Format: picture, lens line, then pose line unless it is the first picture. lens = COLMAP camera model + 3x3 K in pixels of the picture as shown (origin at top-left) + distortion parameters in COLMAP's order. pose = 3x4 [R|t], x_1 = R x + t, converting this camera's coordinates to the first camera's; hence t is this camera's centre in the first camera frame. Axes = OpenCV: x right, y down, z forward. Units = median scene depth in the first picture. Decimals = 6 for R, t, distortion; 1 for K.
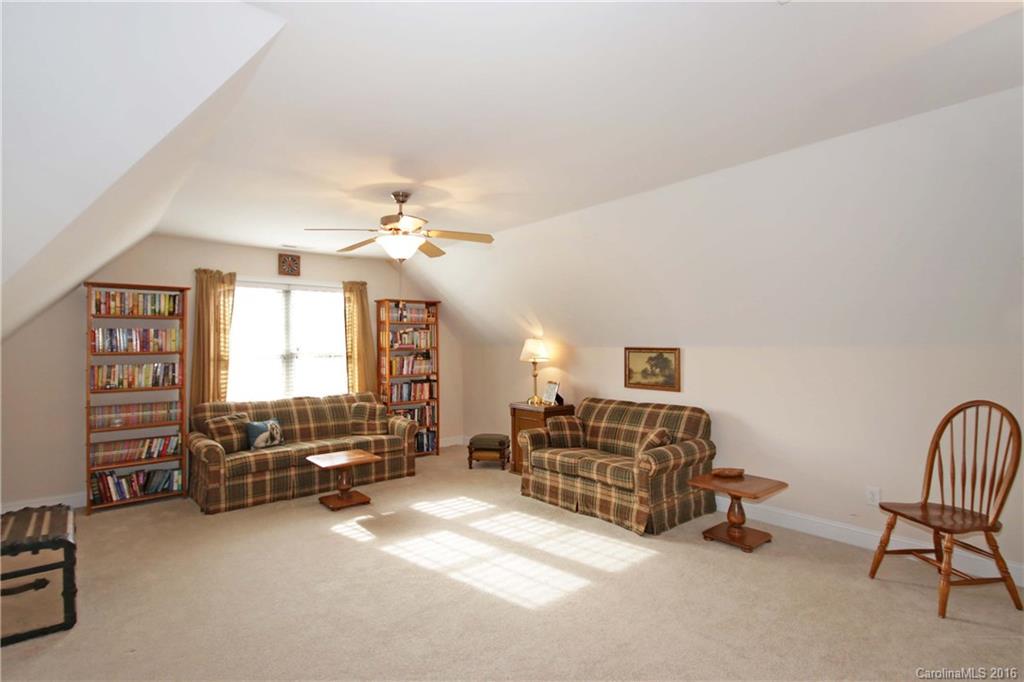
lens RADIAL K [[513.6, 0, 512.0], [0, 513.6, 341.0], [0, 0, 1]] dist [0.001997, 0.000429]
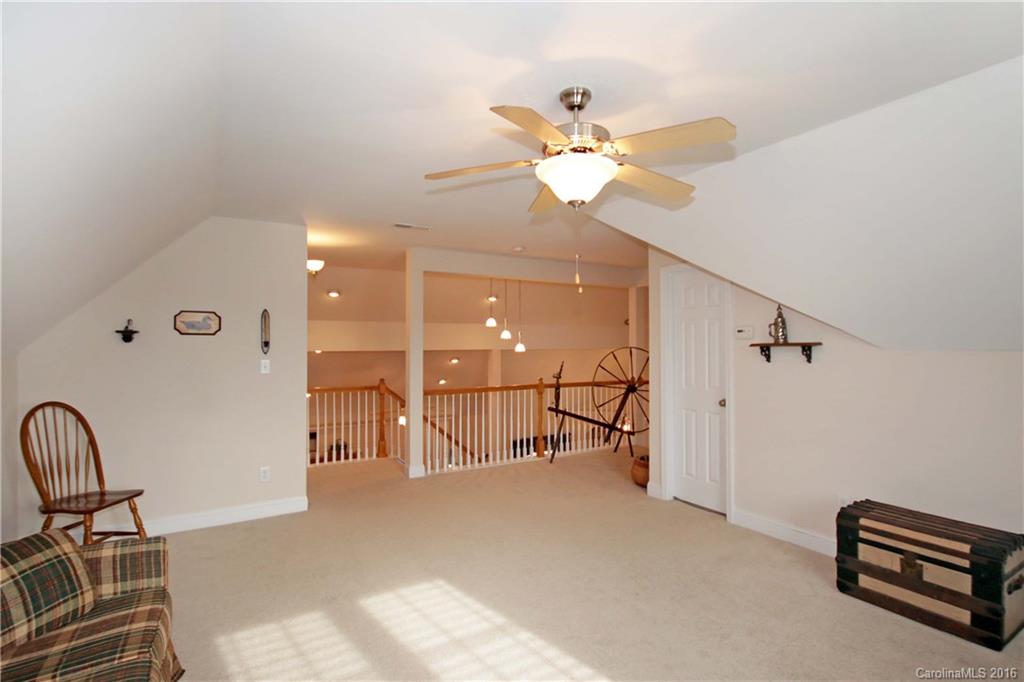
lens RADIAL K [[513.6, 0, 512.0], [0, 513.6, 341.0], [0, 0, 1]] dist [0.001997, 0.000429]
pose [[-0.985731, 0.006992, 0.168180, -0.274579], [0.003994, 0.999827, -0.018158, 0.008797], [-0.168278, -0.017227, -0.985589, 1.821353]]
